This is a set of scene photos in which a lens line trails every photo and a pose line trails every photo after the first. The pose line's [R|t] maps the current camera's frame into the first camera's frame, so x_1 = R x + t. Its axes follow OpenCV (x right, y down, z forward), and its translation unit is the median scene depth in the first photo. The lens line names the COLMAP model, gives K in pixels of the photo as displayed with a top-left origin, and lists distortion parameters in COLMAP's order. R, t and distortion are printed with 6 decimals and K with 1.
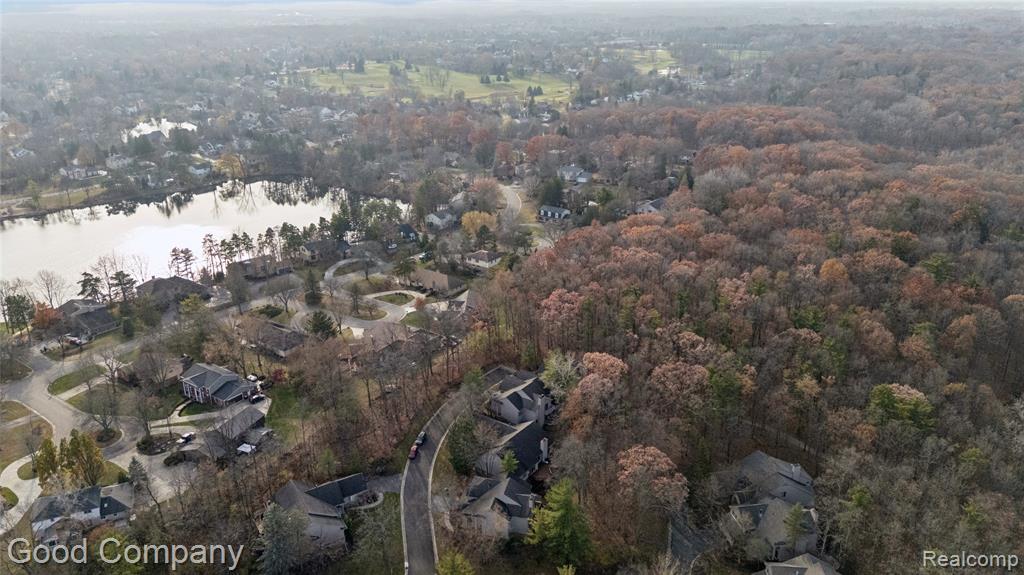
lens RADIAL K [[727.3, 0, 512.0], [0, 727.3, 287.5], [0, 0, 1]] dist [0.083256, -0.079193]
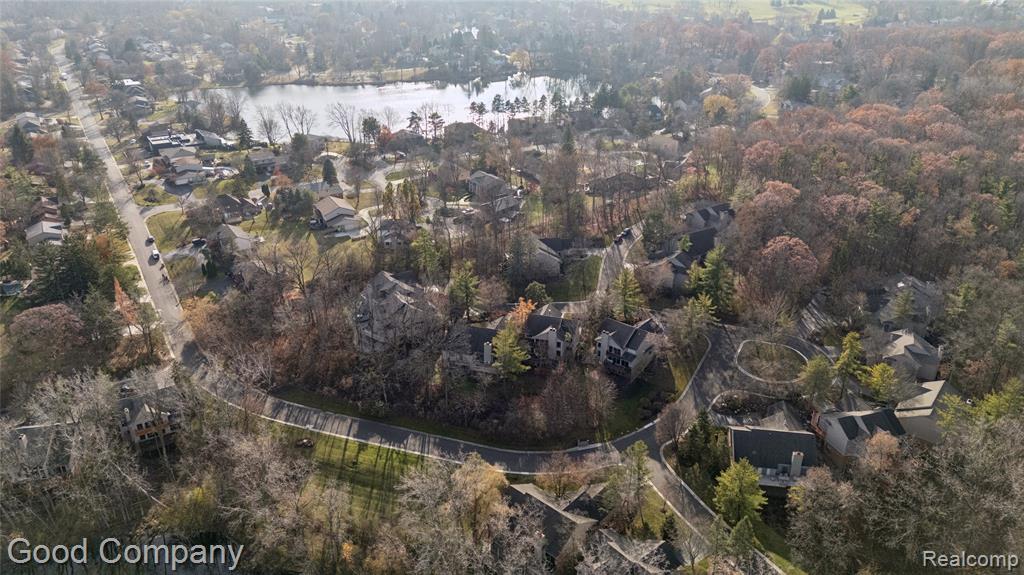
lens RADIAL K [[727.3, 0, 512.0], [0, 727.3, 287.5], [0, 0, 1]] dist [0.083256, -0.079193]
pose [[0.928295, 0.166743, -0.332362, 0.083490], [-0.139746, 0.984740, 0.103724, 0.116699], [0.344586, -0.049840, 0.937431, -0.189497]]
